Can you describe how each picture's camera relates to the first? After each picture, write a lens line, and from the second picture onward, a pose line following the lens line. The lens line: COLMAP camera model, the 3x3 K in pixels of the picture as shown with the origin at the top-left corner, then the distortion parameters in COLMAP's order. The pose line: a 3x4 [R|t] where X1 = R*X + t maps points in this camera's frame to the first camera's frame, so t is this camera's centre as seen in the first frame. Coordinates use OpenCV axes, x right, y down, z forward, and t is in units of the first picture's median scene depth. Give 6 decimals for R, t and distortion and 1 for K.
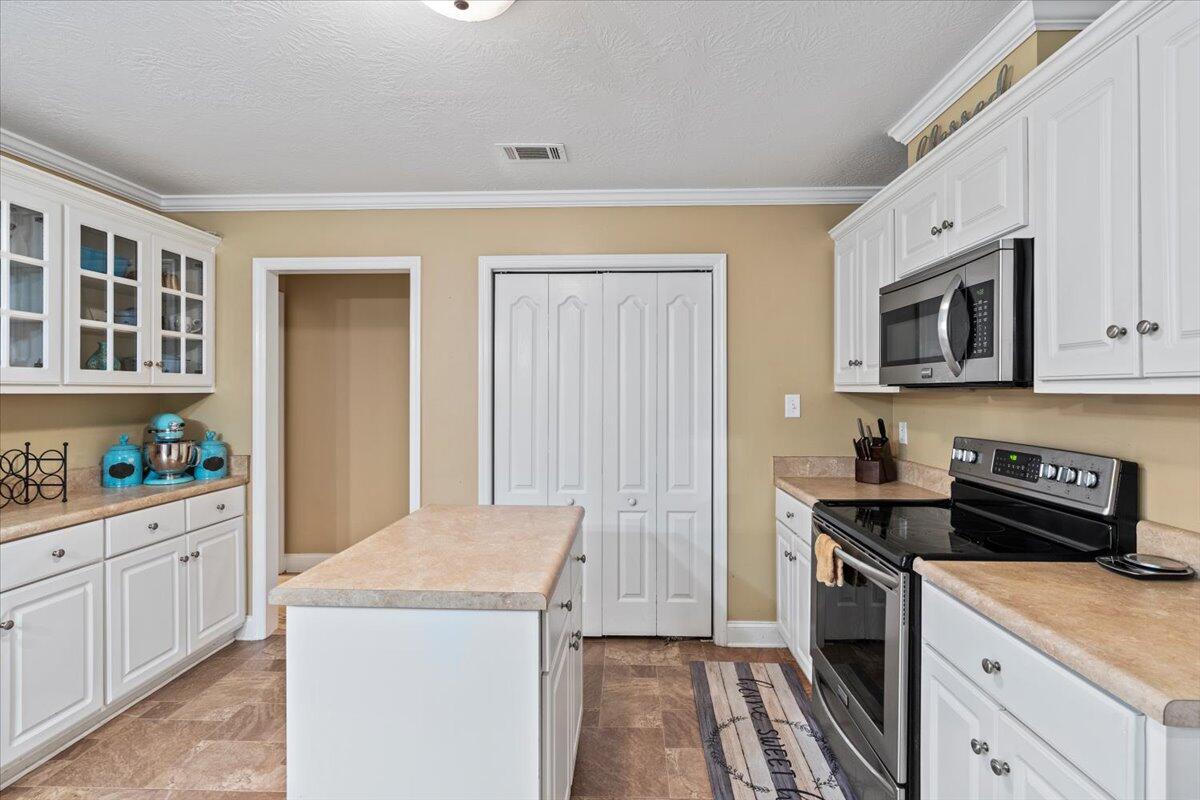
lens RADIAL K [[549.9, 0, 600.0], [0, 549.9, 400.0], [0, 0, 1]] dist [-0.014624, 0.000408]
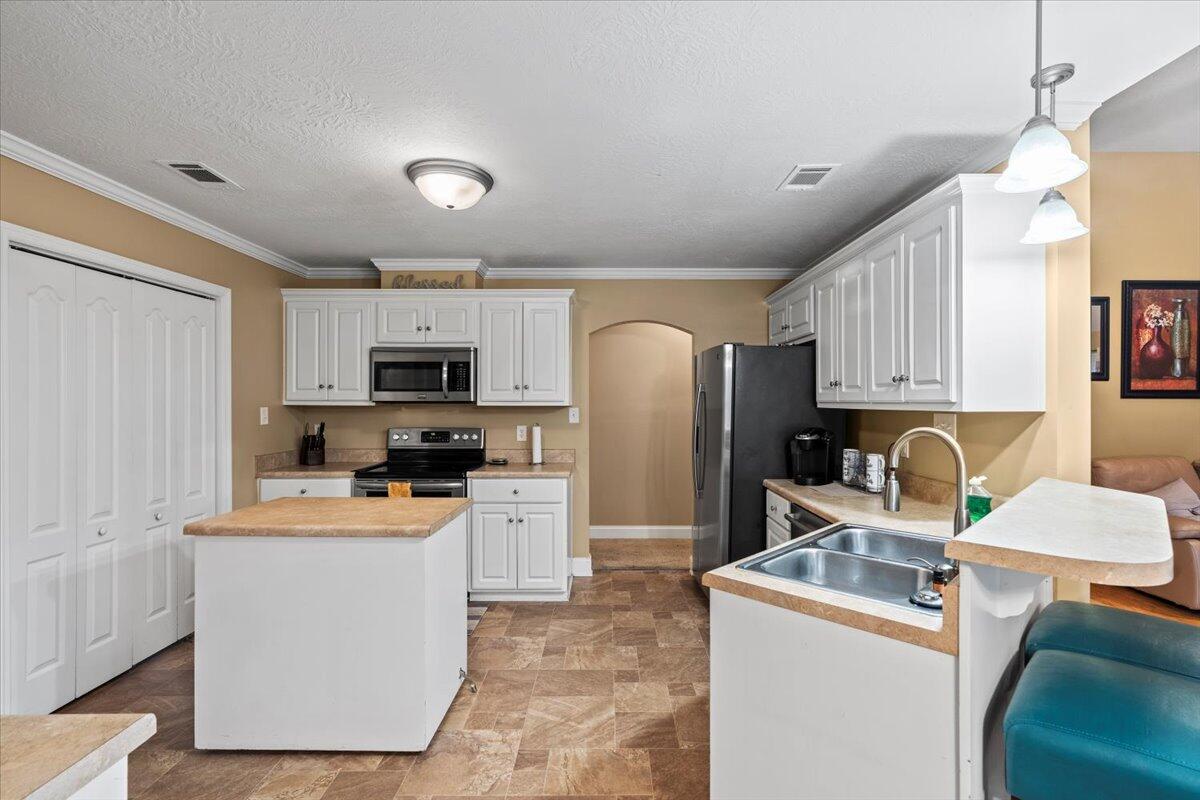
lens RADIAL K [[549.9, 0, 600.0], [0, 549.9, 400.0], [0, 0, 1]] dist [-0.014624, 0.000408]
pose [[-0.035078, 0.006213, 0.999365, -1.060305], [0.013667, 0.999890, -0.005737, -0.009072], [-0.999291, 0.013457, -0.035159, 0.262364]]
